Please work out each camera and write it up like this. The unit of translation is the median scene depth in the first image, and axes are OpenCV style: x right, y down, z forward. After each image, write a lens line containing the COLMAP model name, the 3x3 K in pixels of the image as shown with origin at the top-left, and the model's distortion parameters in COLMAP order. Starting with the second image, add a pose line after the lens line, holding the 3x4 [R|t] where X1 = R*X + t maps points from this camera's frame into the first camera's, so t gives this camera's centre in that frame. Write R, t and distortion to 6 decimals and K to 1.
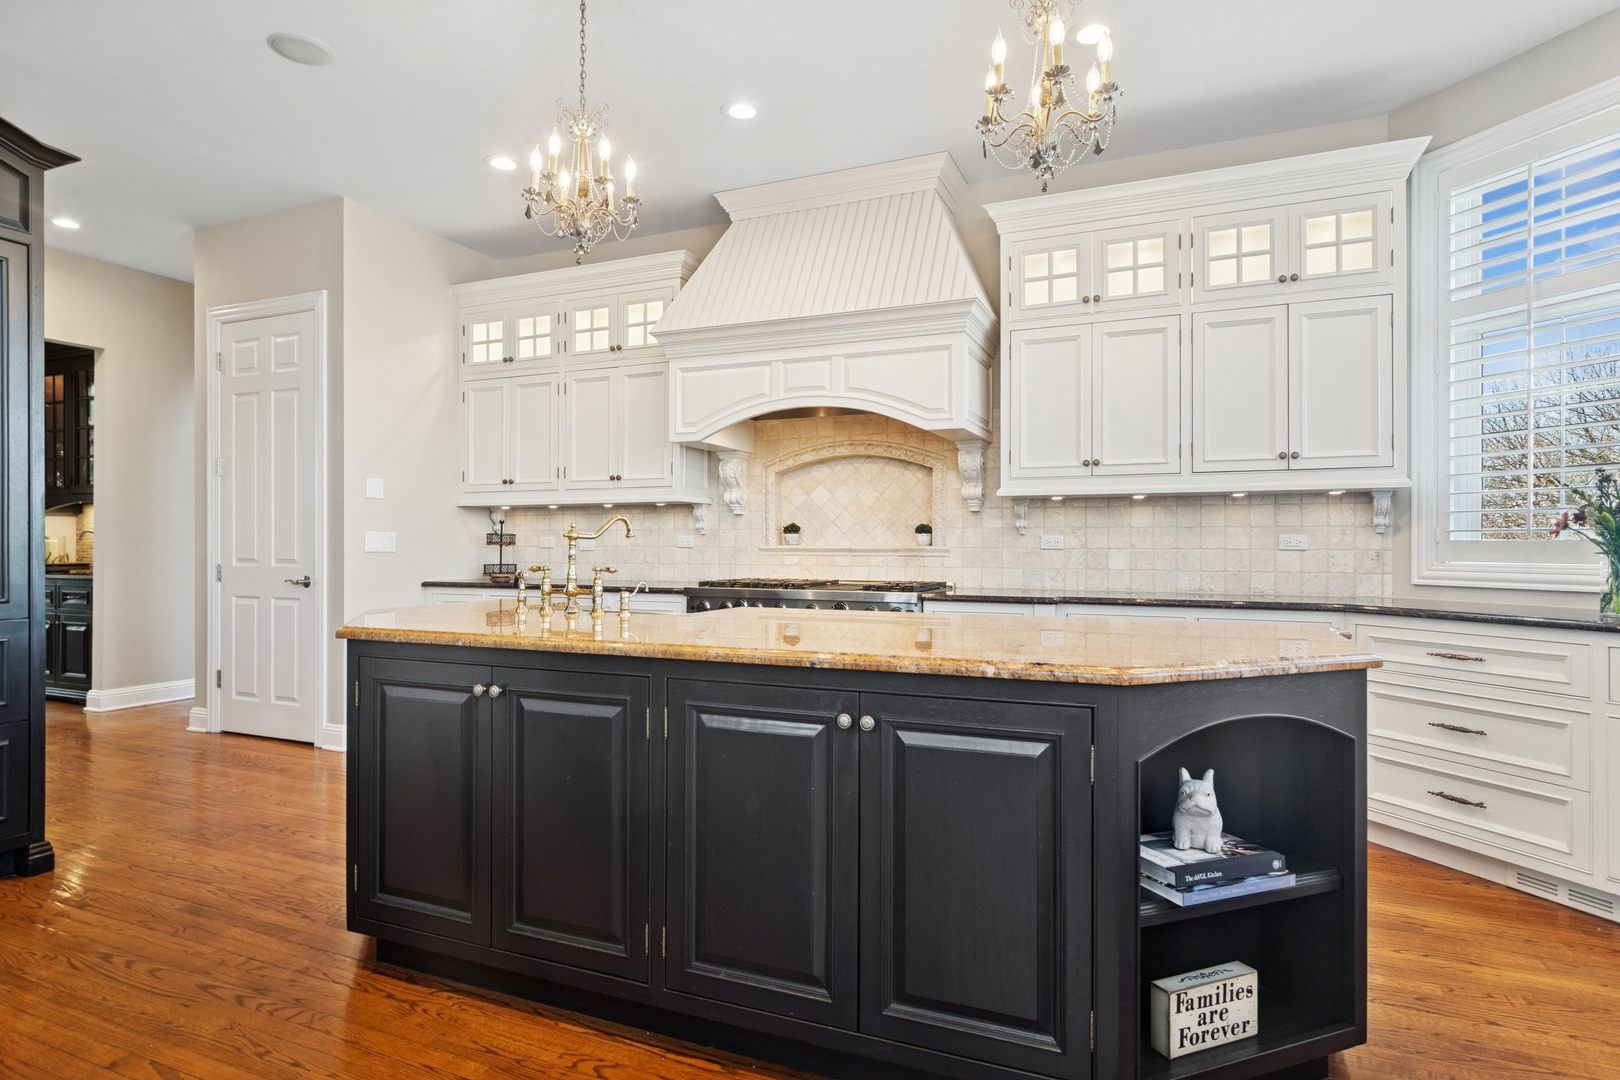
lens RADIAL K [[874.7, 0, 816.3], [0, 874.7, 544.7], [0, 0, 1]] dist [-0.002188, 0.003856]
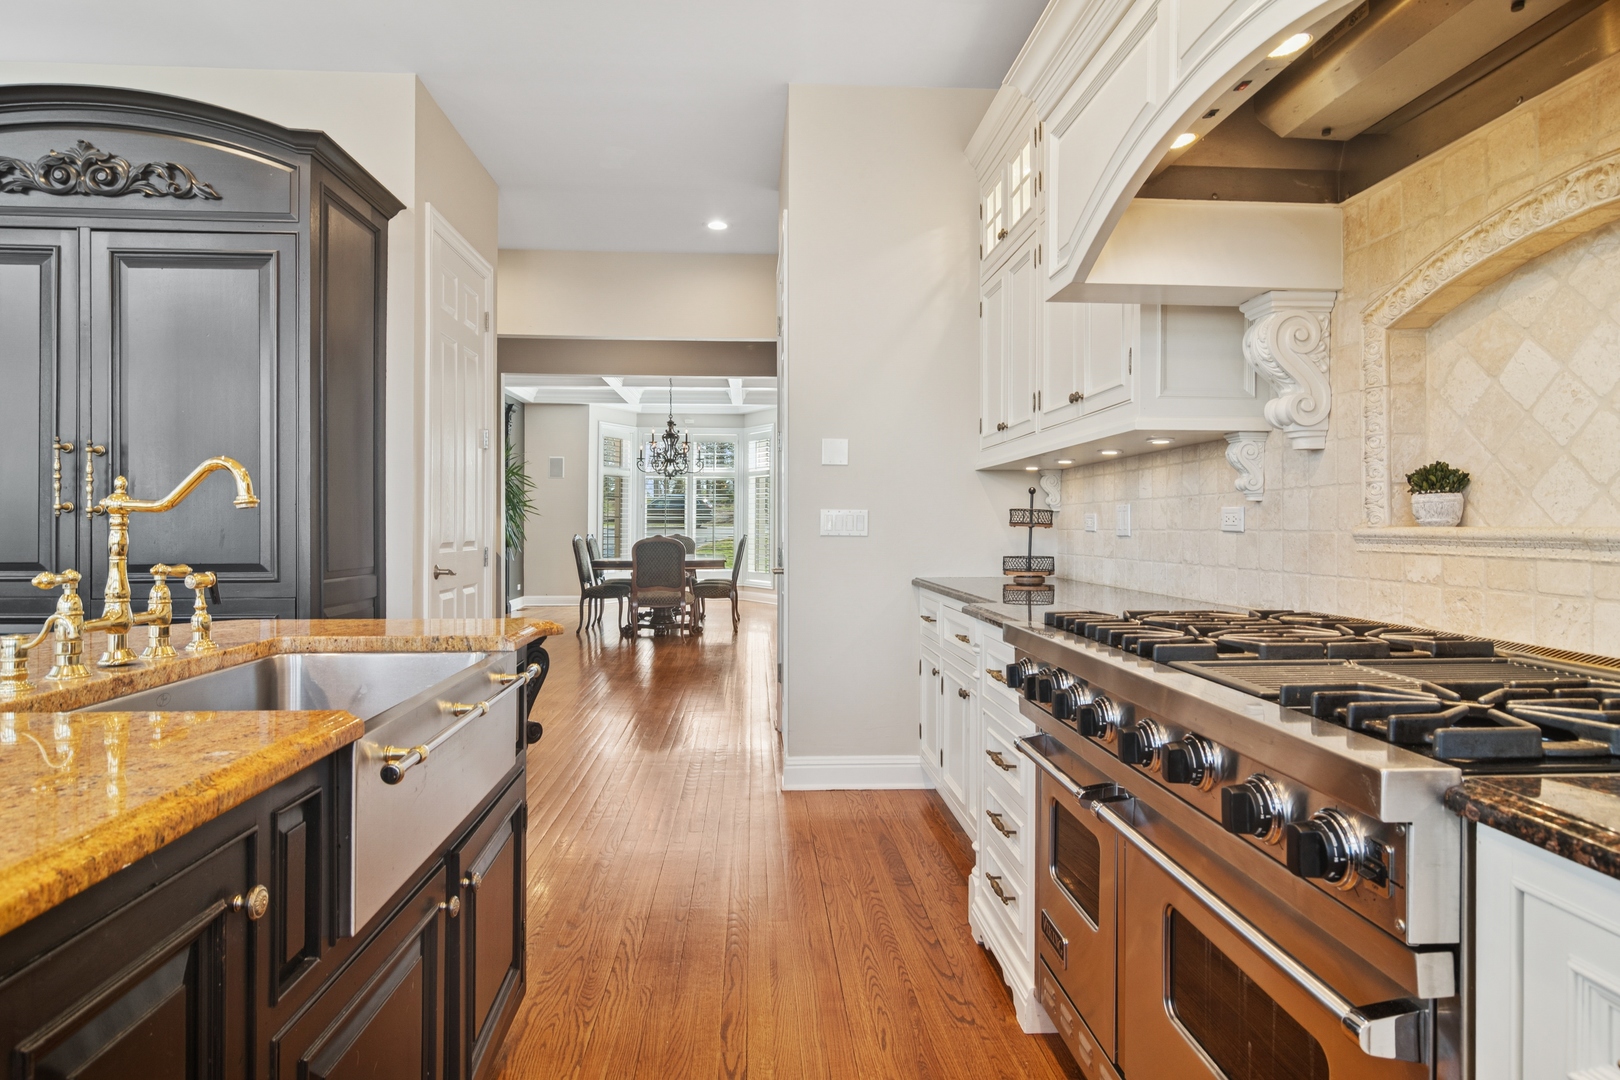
lens RADIAL K [[874.7, 0, 853.2], [0, 874.7, 532.3], [0, 0, 1]] dist [-0.002188, 0.003856]
pose [[0.489448, 0.003572, -0.872025, 0.196150], [0.004180, 0.999971, 0.006442, -0.000029], [0.872022, -0.006798, 0.489419, 0.753549]]
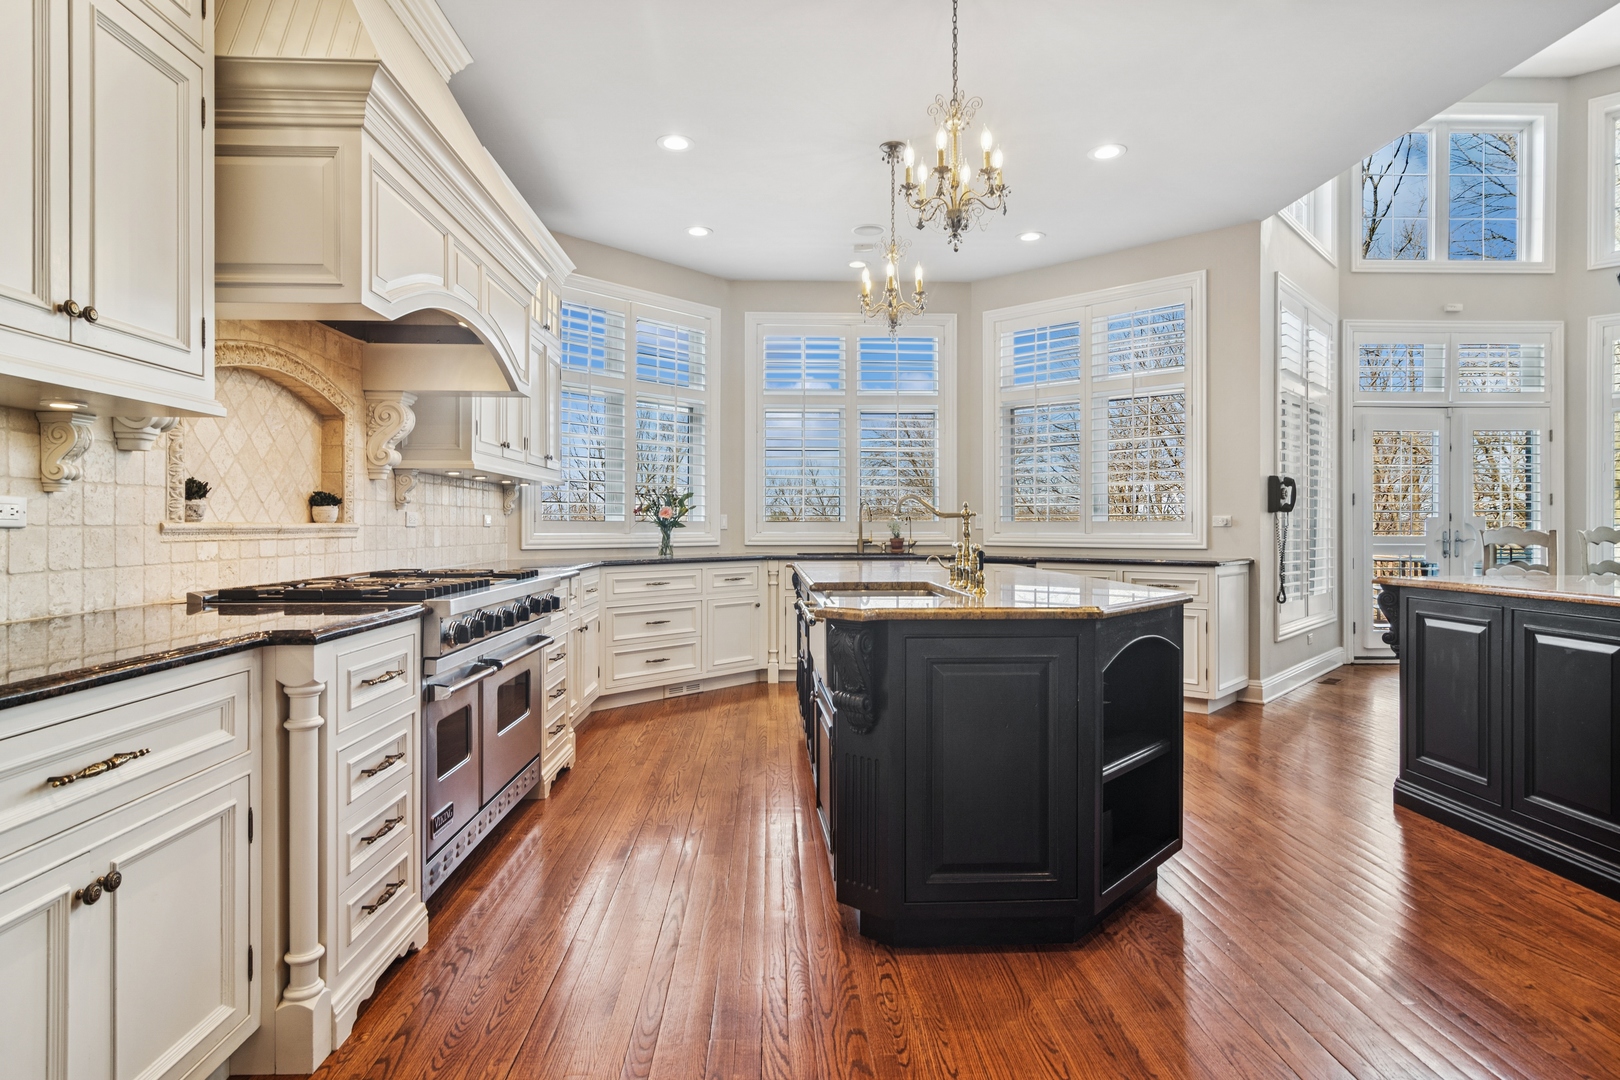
lens RADIAL K [[874.7, 0, 812.6], [0, 874.7, 523.1], [0, 0, 1]] dist [-0.002188, 0.003856]
pose [[-0.433864, -0.000496, 0.900978, -0.769050], [-0.004509, 0.999989, -0.001621, 0.000783], [-0.900967, -0.004765, -0.433861, 1.078163]]
